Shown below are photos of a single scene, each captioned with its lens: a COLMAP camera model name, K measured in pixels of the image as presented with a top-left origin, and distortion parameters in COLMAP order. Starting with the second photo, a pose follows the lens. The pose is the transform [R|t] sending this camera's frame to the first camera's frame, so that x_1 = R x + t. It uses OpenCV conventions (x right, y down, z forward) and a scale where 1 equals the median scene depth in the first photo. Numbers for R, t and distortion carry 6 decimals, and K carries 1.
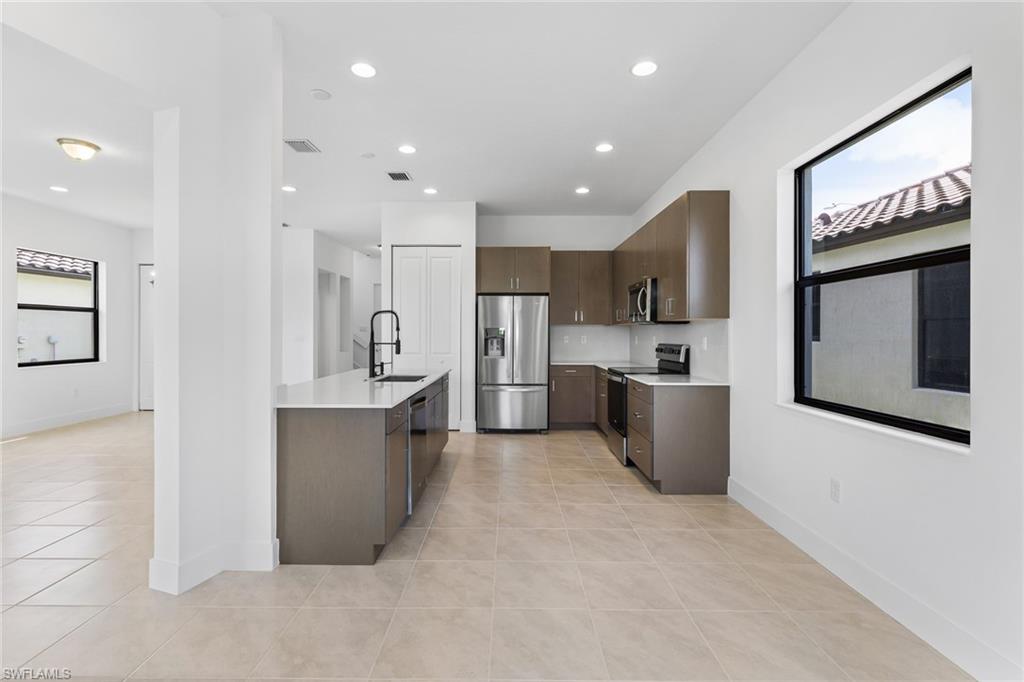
lens RADIAL K [[469.3, 0, 507.1], [0, 469.3, 334.6], [0, 0, 1]] dist [0.003949, -0.002733]
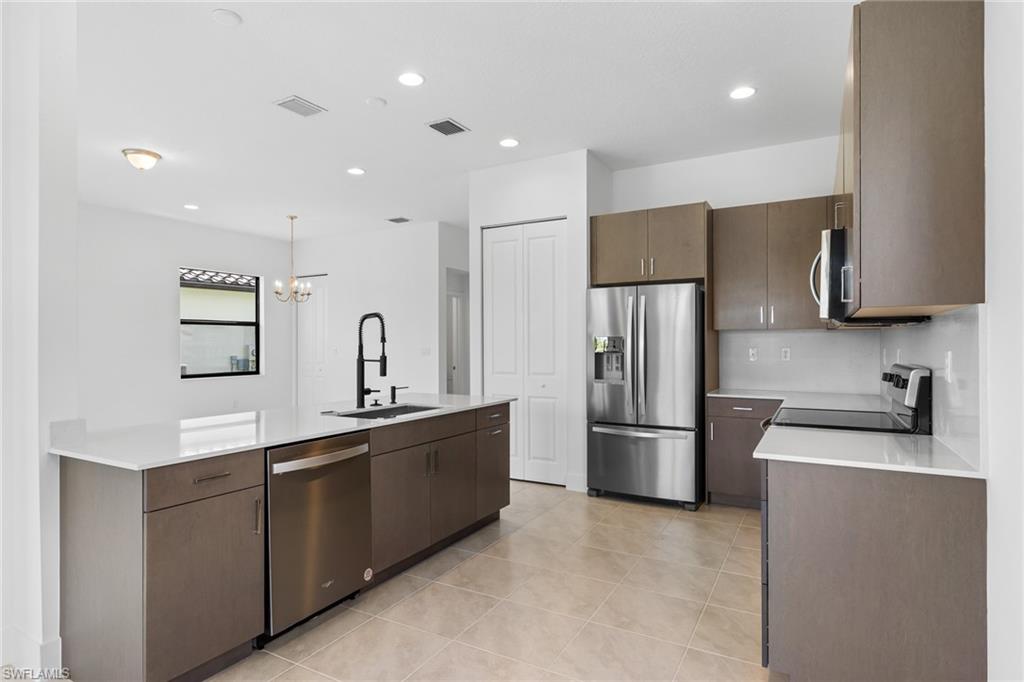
lens RADIAL K [[552.1, 0, 505.3], [0, 552.1, 346.4], [0, 0, 1]] dist [0.000358, 0.002511]
pose [[0.874834, -0.003523, -0.484410, 0.231158], [0.002939, 0.999994, -0.001964, 0.000248], [0.484414, 0.000295, 0.874839, 0.274794]]
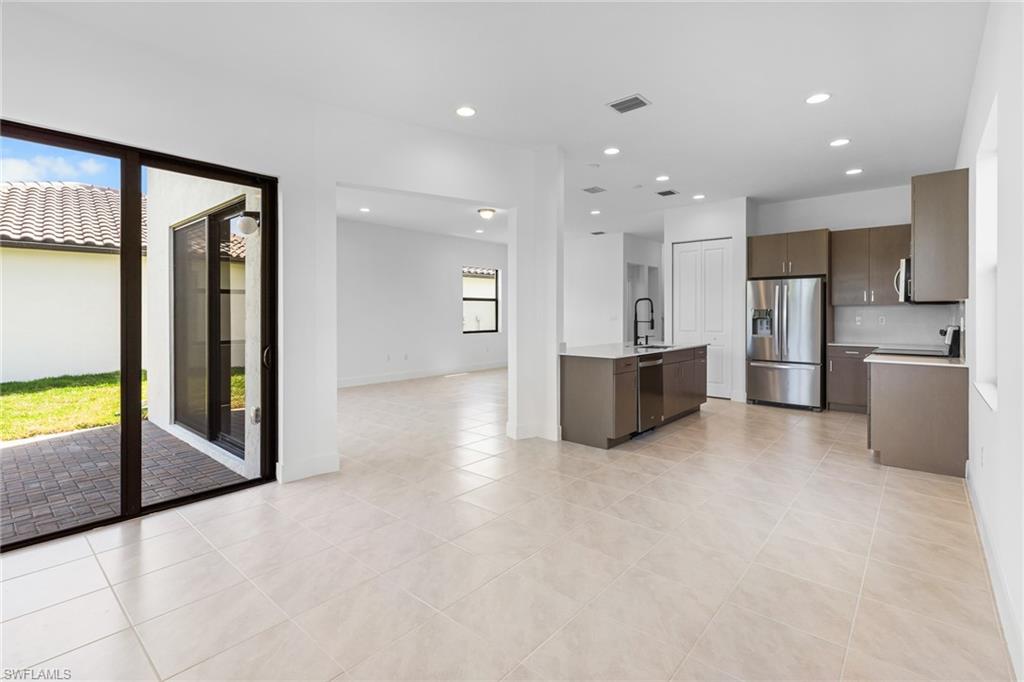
lens RADIAL K [[469.3, 0, 504.1], [0, 469.3, 315.8], [0, 0, 1]] dist [0.003949, -0.002733]
pose [[0.752831, 0.001031, -0.658213, 0.257732], [-0.000656, 0.999999, 0.000817, 0.000558], [0.658214, -0.000183, 0.752831, -0.246849]]
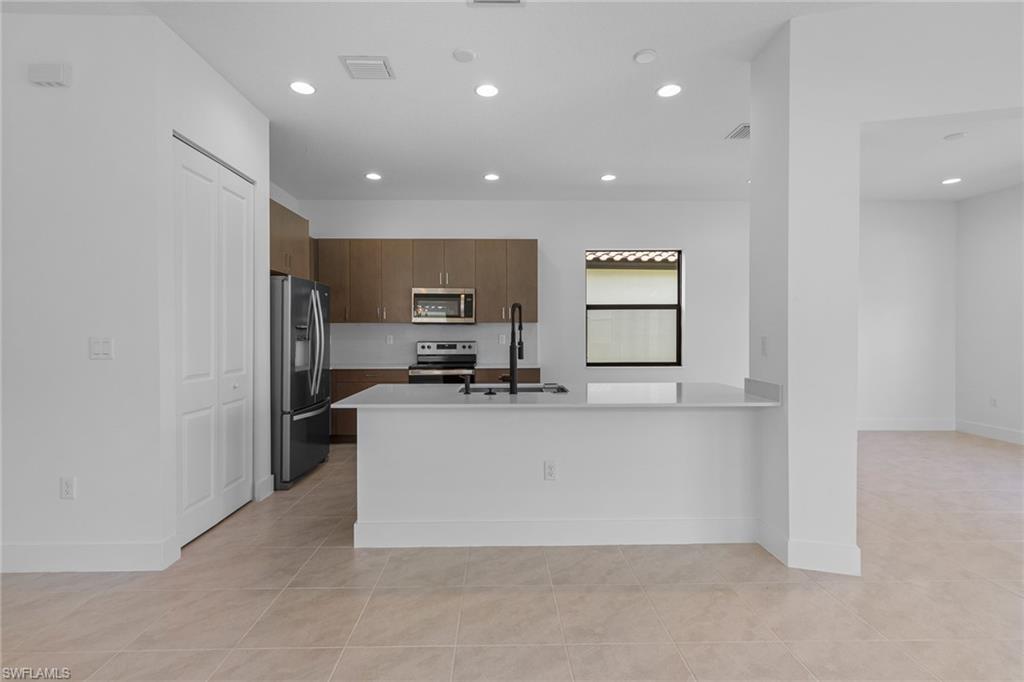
lens RADIAL K [[469.3, 0, 506.3], [0, 469.3, 328.7], [0, 0, 1]] dist [0.003949, -0.002733]
pose [[-0.045181, 0.004496, 0.998969, -0.763712], [0.004740, 0.999980, -0.004286, -0.005710], [-0.998968, 0.004542, -0.045201, 0.780059]]
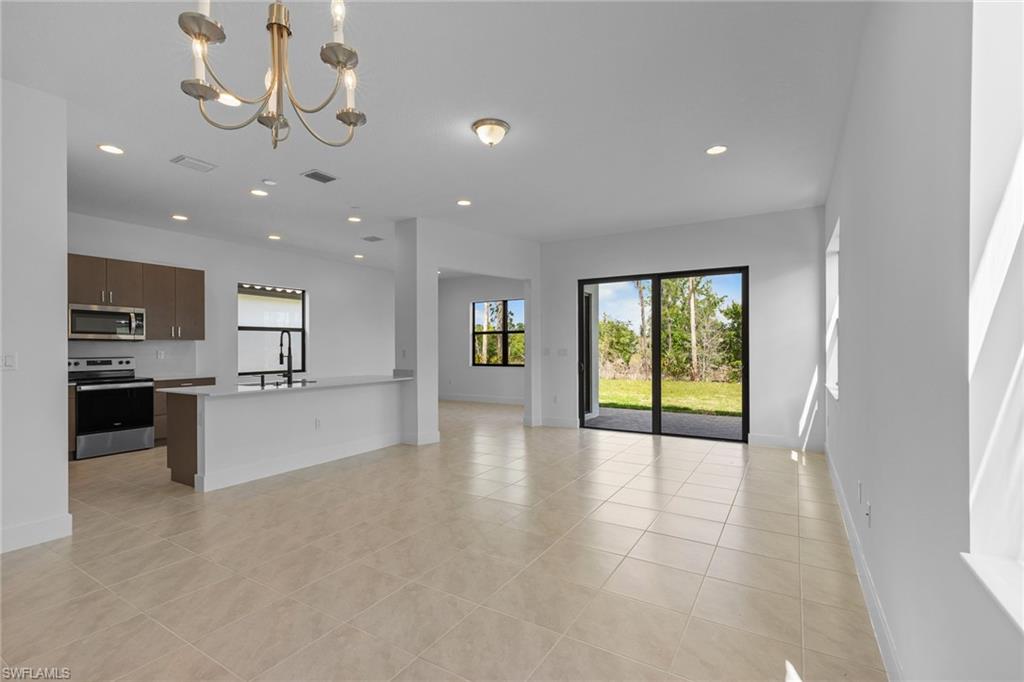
lens RADIAL K [[461.2, 0, 503.5], [0, 461.2, 344.2], [0, 0, 1]] dist [0.018848, 0.000420]
pose [[-0.853172, 0.006376, 0.521591, -1.041530], [0.005075, 0.999979, -0.003923, -0.003798], [-0.521605, -0.000700, -0.853187, 1.294363]]
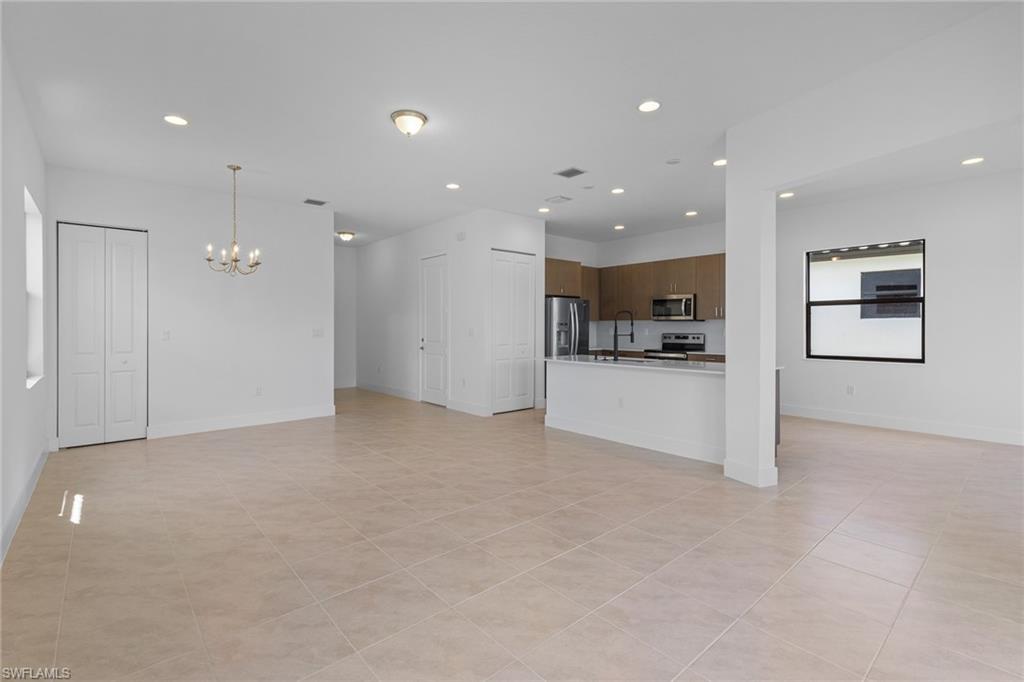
lens RADIAL K [[469.3, 0, 516.1], [0, 469.3, 334.2], [0, 0, 1]] dist [0.003949, -0.002733]
pose [[0.741048, -0.013617, 0.671314, -1.033441], [0.004154, 0.999868, 0.015697, -0.004661], [-0.671440, -0.008844, 0.741006, 0.147377]]
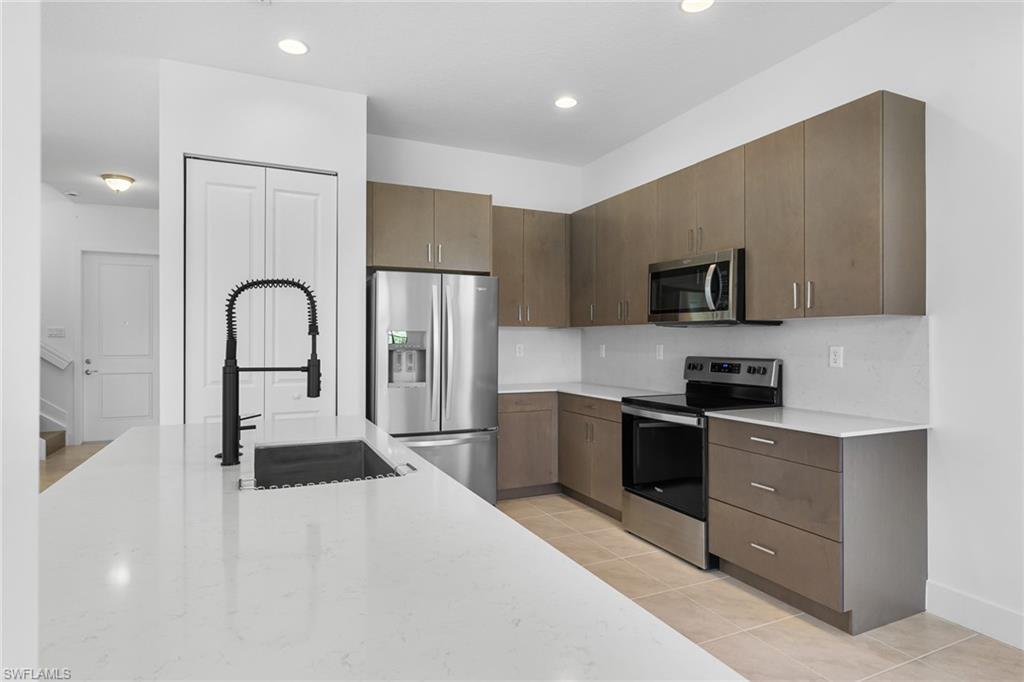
lens RADIAL K [[552.1, 0, 513.4], [0, 552.1, 340.4], [0, 0, 1]] dist [0.000358, 0.002511]
pose [[0.903734, -0.000202, 0.428095, -0.201908], [0.001754, 0.999993, -0.003231, -0.001118], [-0.428092, 0.003670, 0.903728, 0.390368]]
